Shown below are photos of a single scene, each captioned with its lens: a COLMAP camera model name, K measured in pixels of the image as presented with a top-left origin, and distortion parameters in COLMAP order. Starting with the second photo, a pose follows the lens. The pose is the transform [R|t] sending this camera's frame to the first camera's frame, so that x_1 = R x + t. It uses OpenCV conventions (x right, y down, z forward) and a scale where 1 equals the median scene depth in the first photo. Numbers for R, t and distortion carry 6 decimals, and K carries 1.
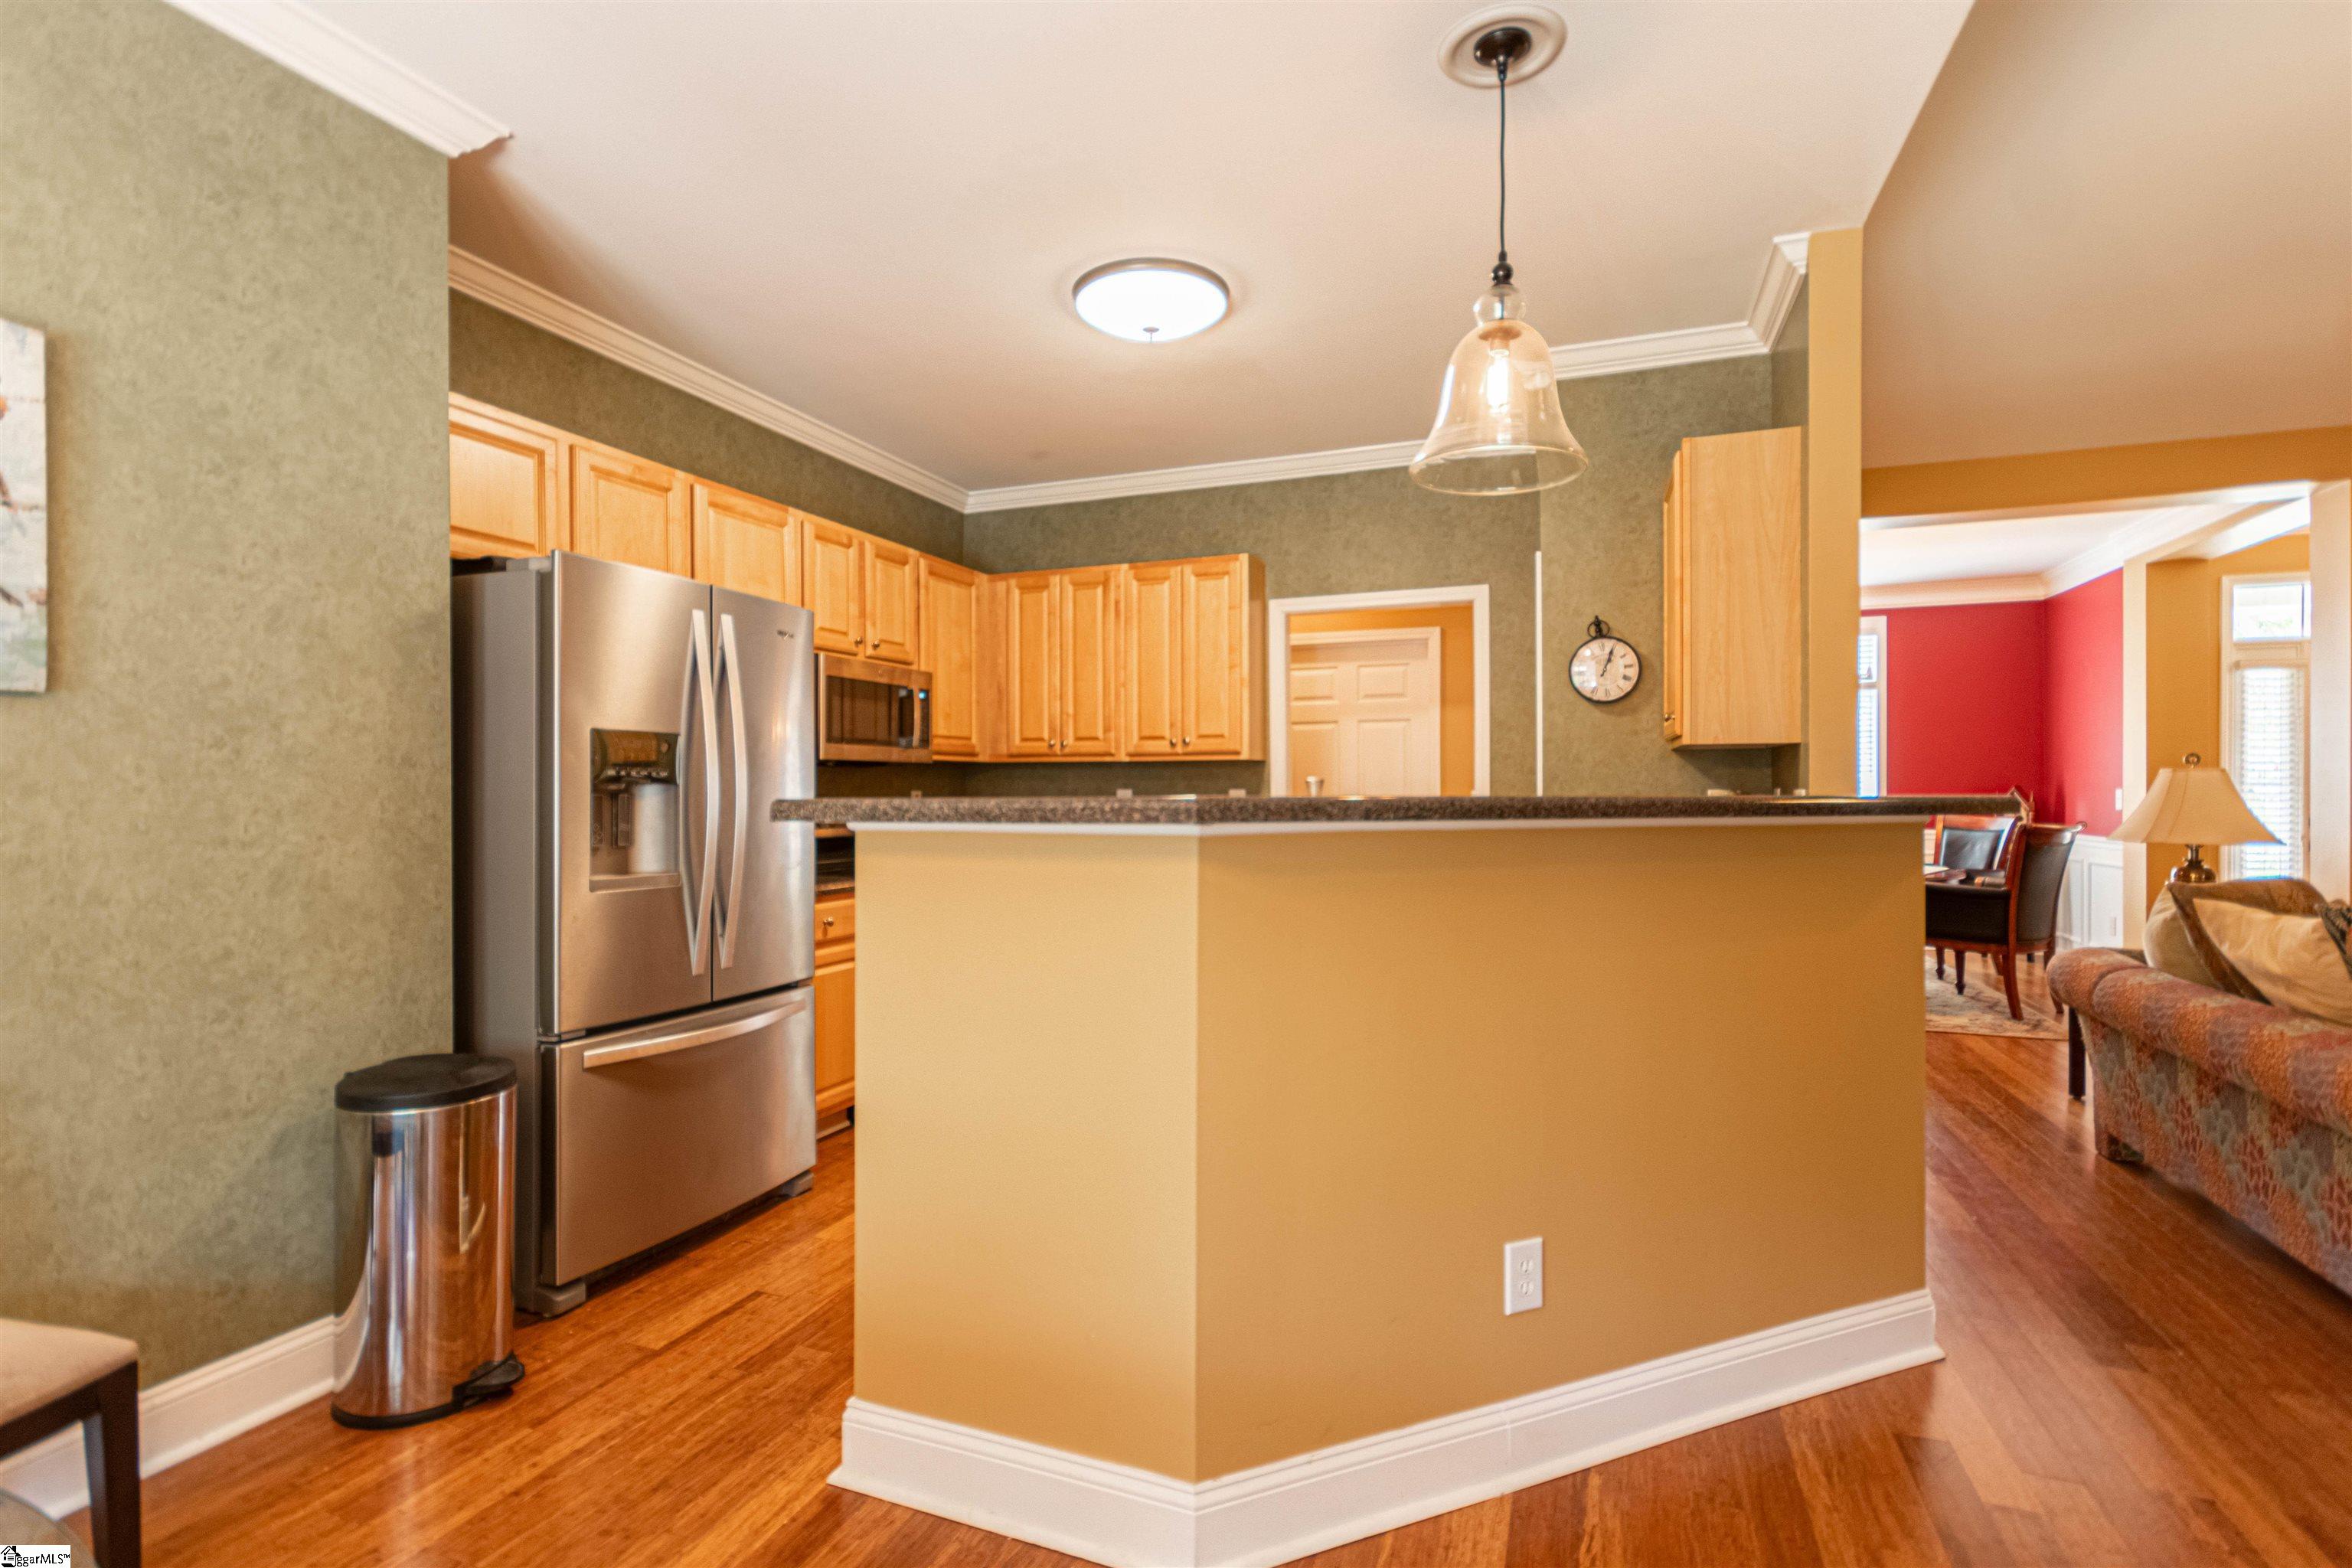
lens RADIAL K [[1097.0, 0, 1170.8], [0, 1097.0, 790.7], [0, 0, 1]] dist [0.002202, 0.001283]
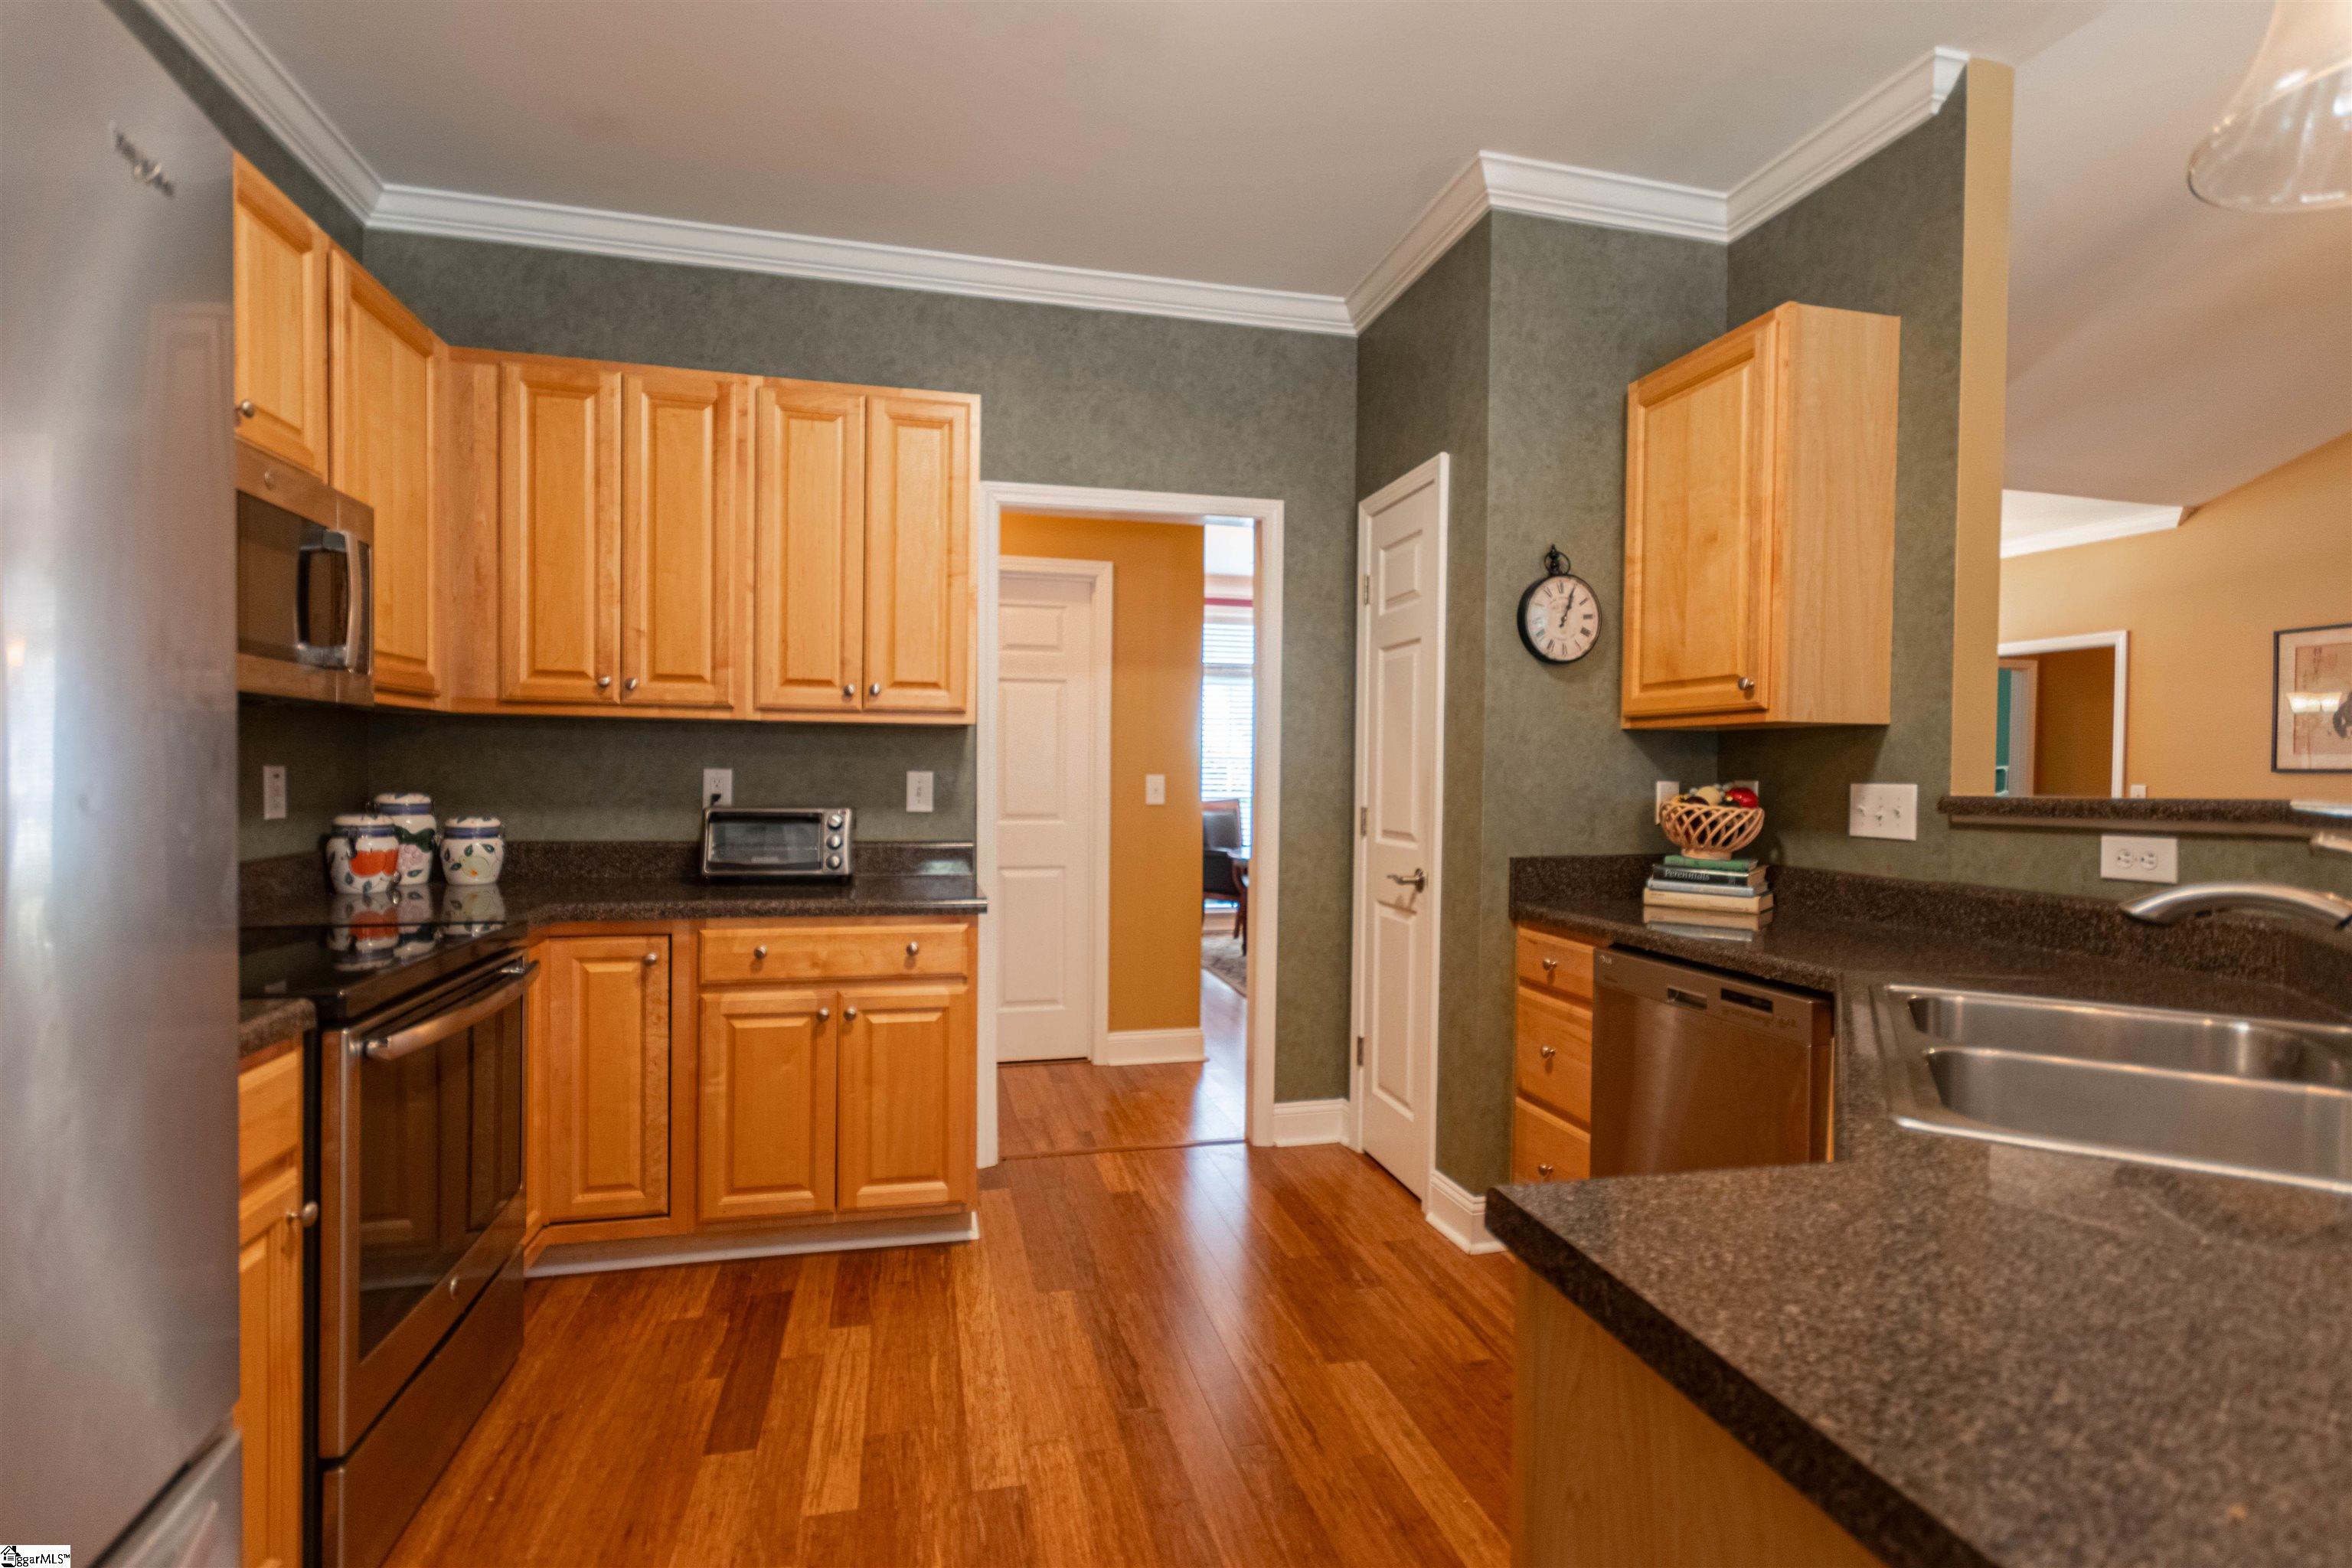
lens RADIAL K [[1097.0, 0, 1170.8], [0, 1097.0, 790.7], [0, 0, 1]] dist [0.002202, 0.001283]
pose [[0.831388, 0.001706, 0.555689, -0.180956], [-0.012887, 0.999786, 0.016212, -0.001890], [-0.555542, -0.020640, 0.831232, 0.400395]]
